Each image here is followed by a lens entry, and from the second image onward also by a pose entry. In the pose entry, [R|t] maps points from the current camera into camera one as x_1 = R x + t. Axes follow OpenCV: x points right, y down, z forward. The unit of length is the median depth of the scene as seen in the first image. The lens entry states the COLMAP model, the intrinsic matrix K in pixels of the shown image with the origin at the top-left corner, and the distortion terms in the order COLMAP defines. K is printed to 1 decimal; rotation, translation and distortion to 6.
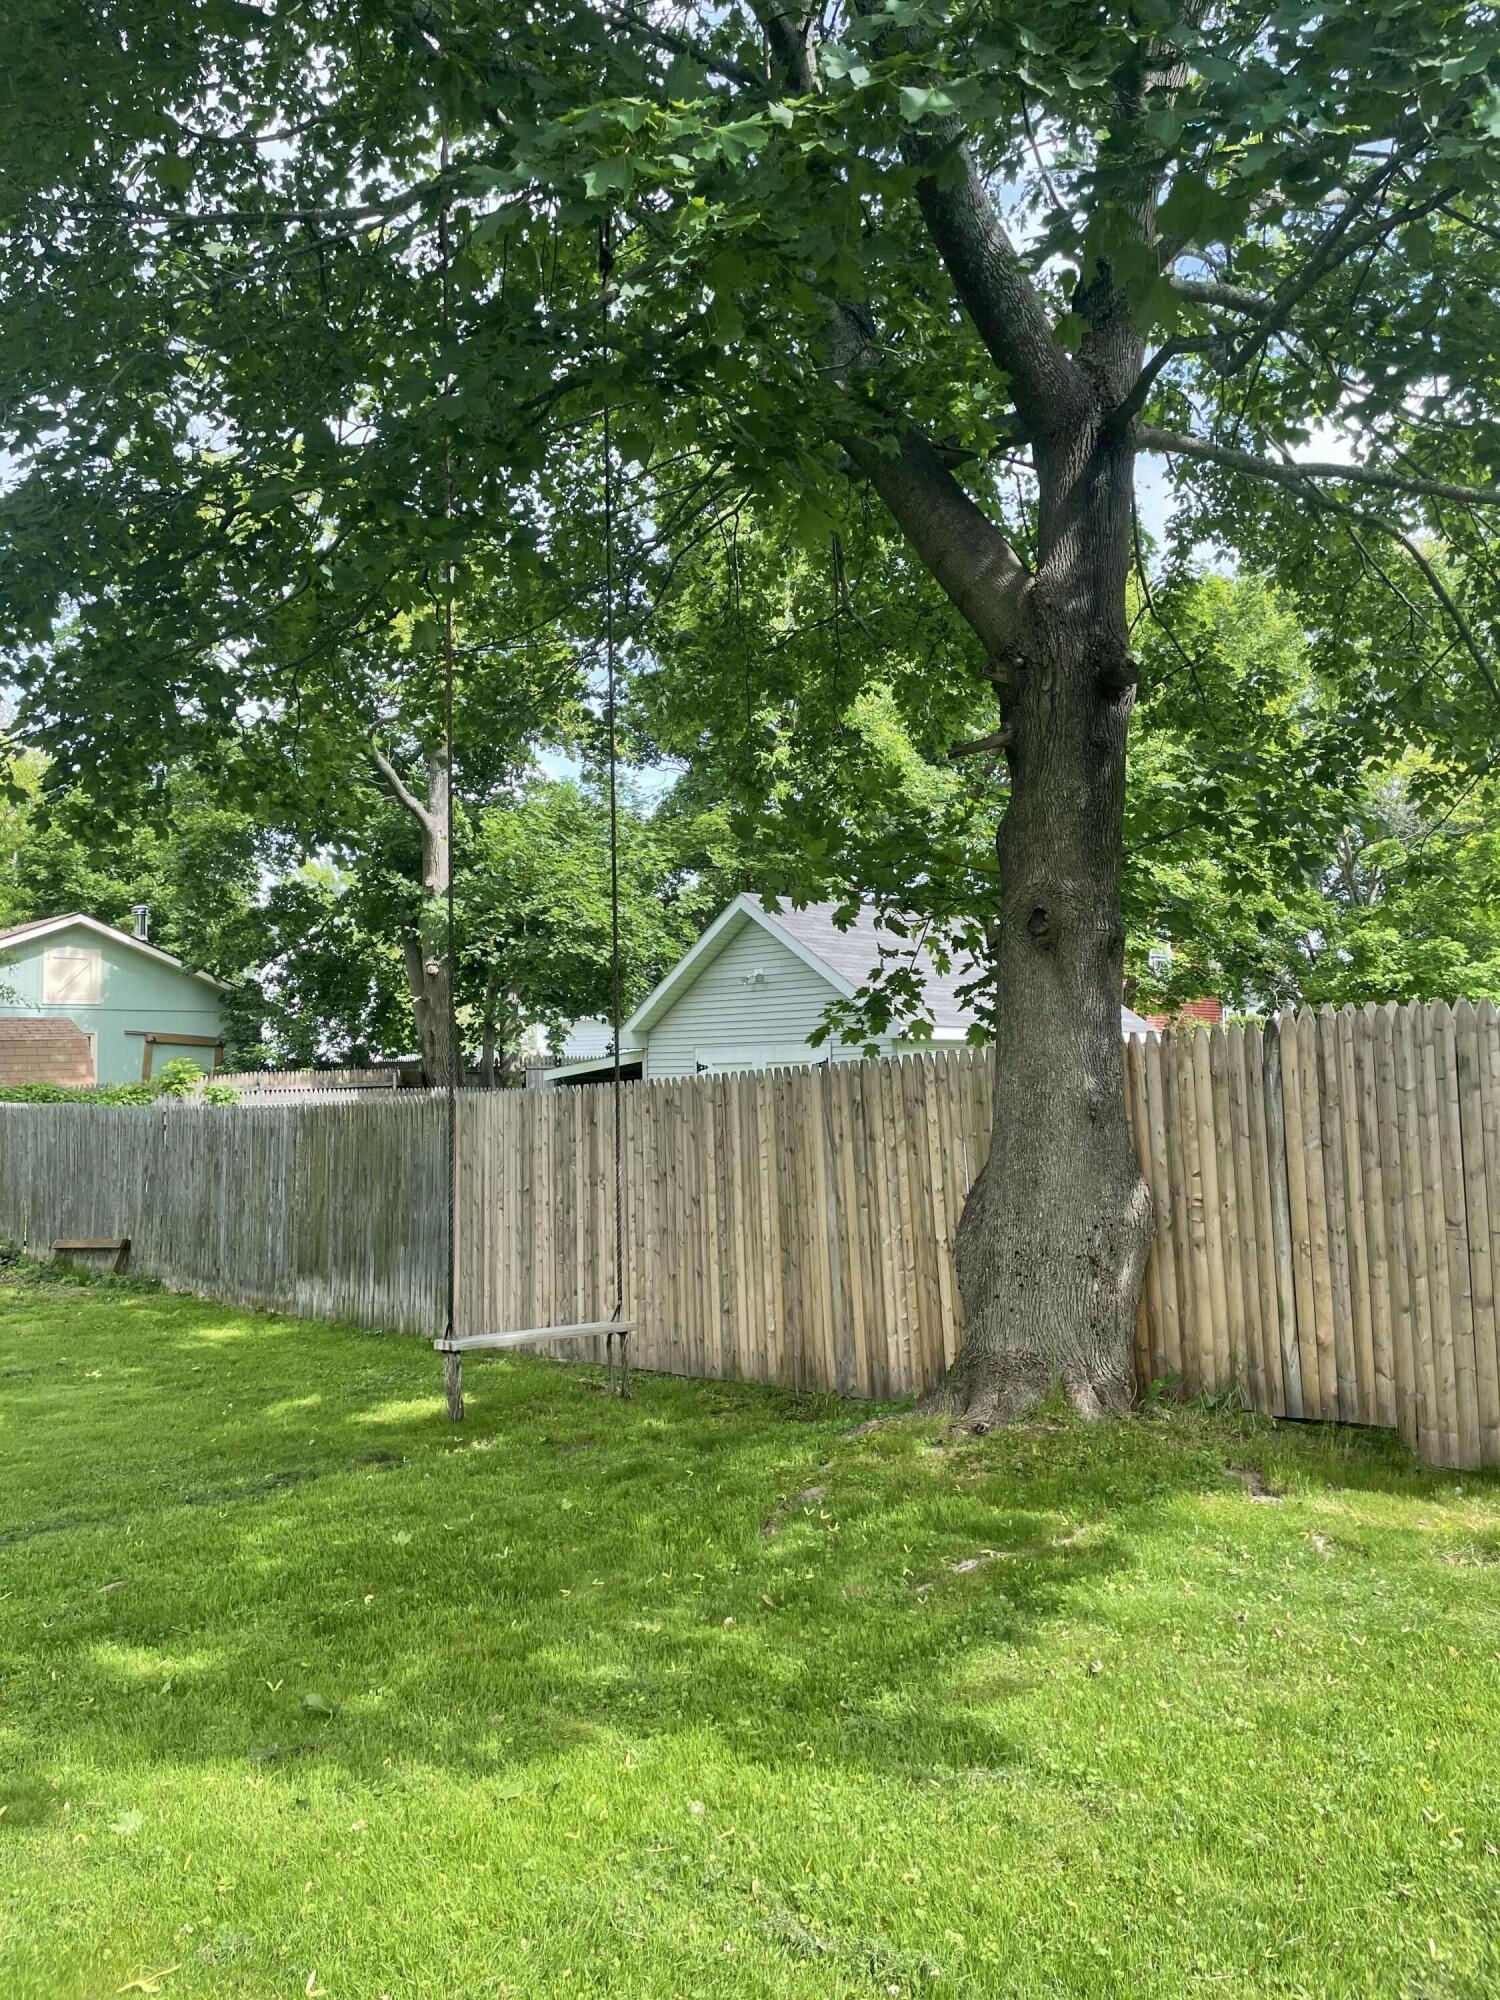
lens RADIAL K [[1487.3, 0, 741.5], [0, 1487.3, 994.4], [0, 0, 1]] dist [0.086767, -0.126496]
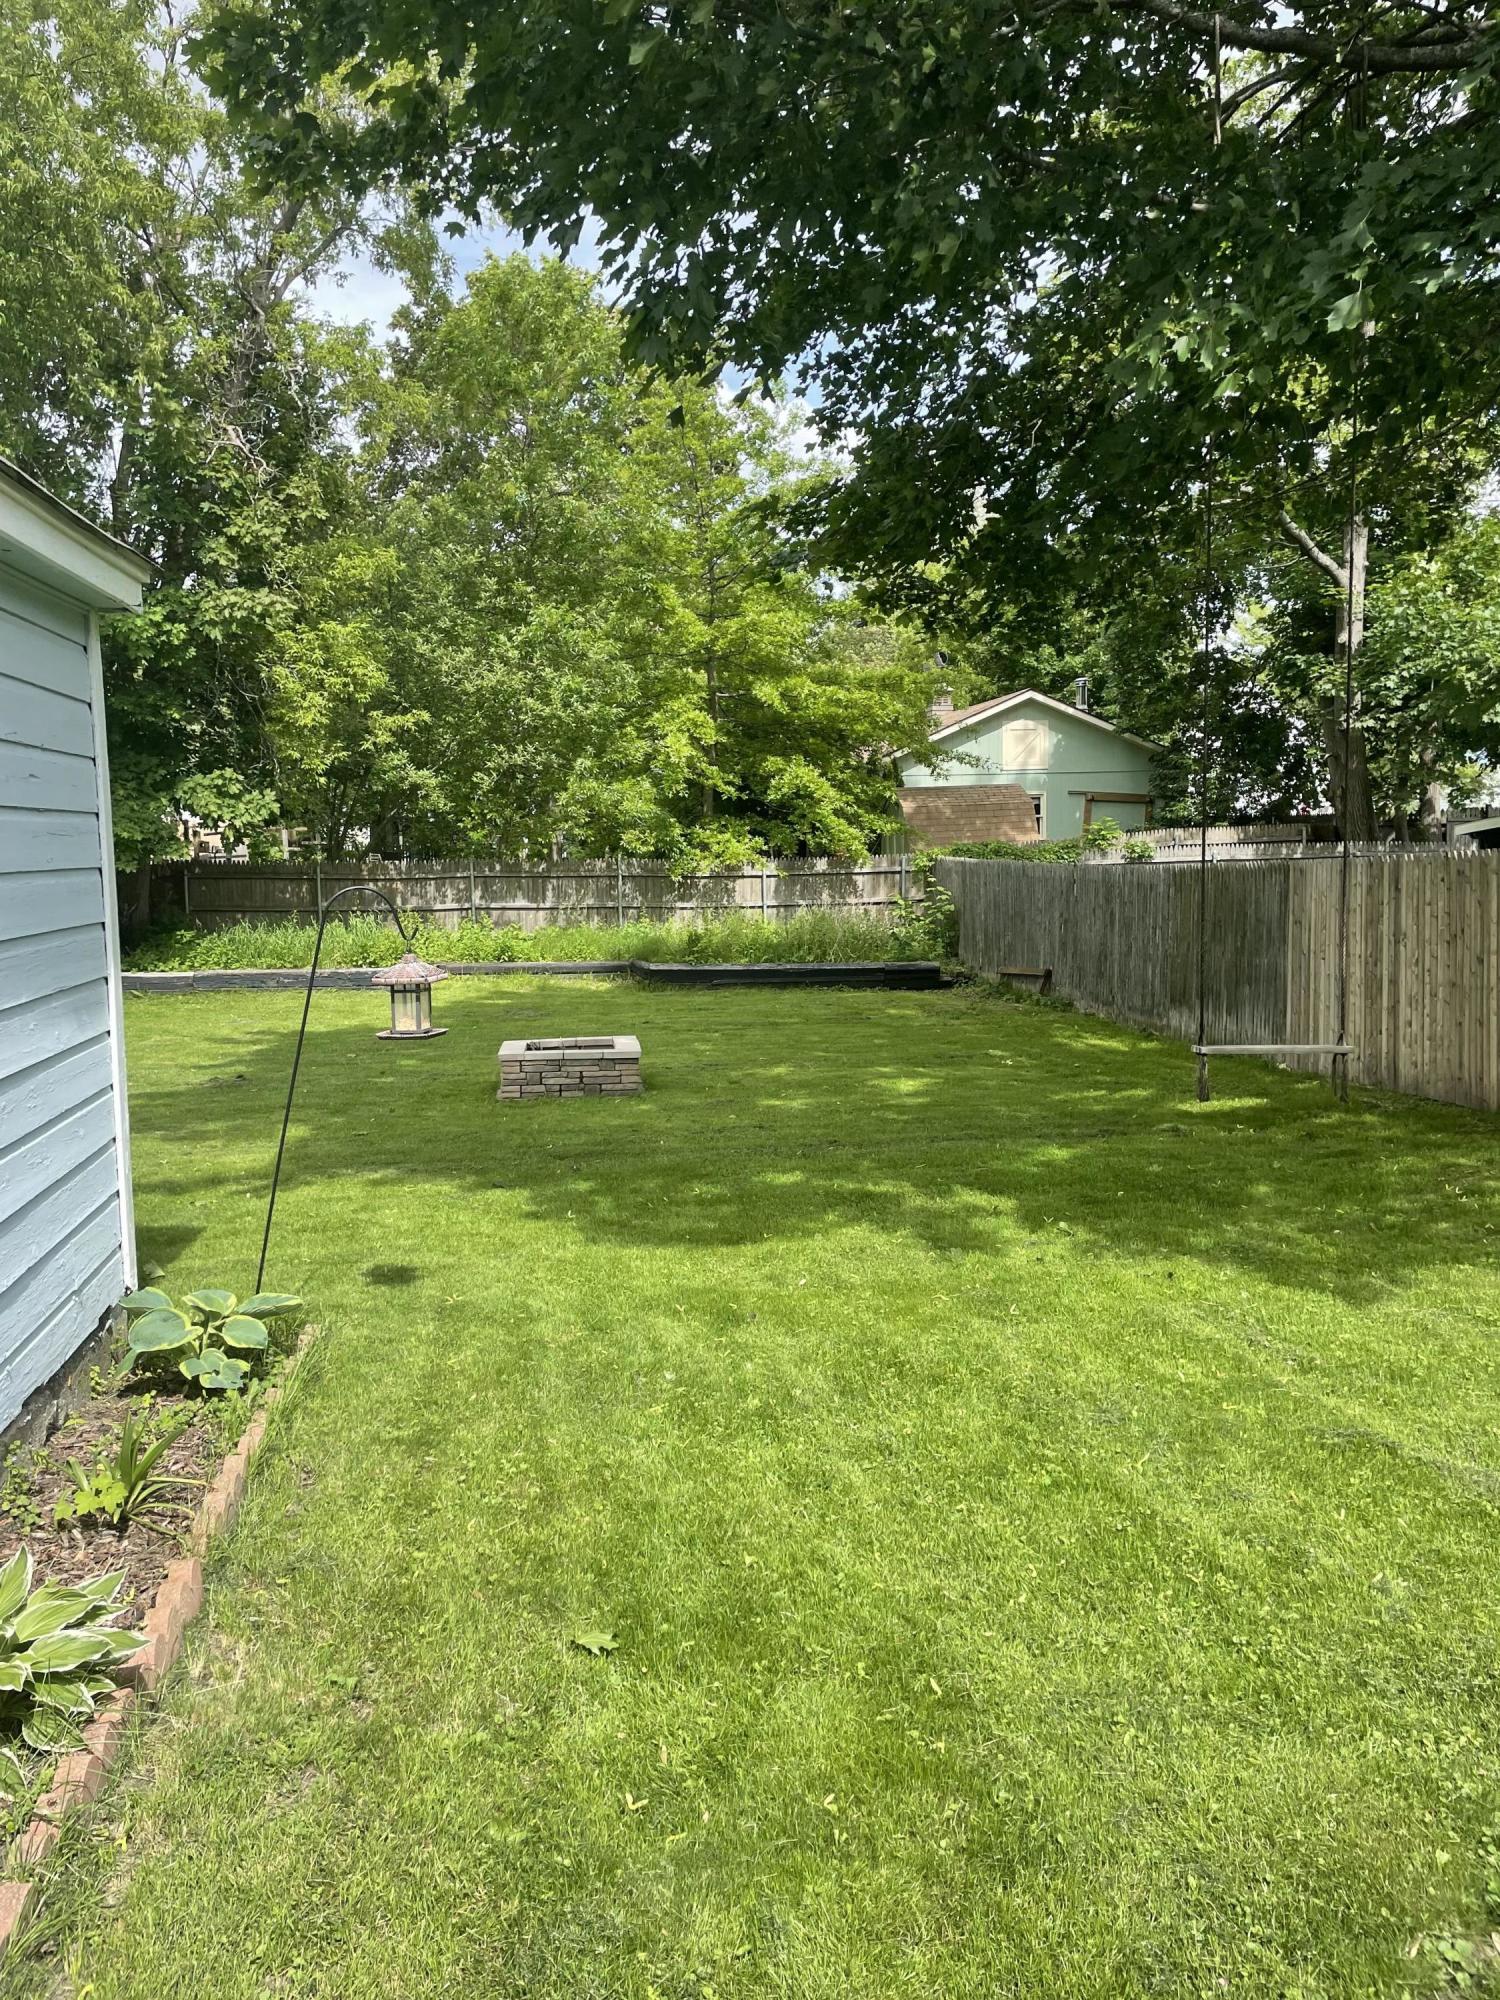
lens RADIAL K [[1487.3, 0, 741.5], [0, 1487.3, 994.4], [0, 0, 1]] dist [0.086767, -0.126496]
pose [[0.812922, 0.059579, -0.579317, 0.103720], [0.040264, 0.986623, 0.157967, -0.023252], [0.580979, -0.151740, 0.799649, -0.147303]]
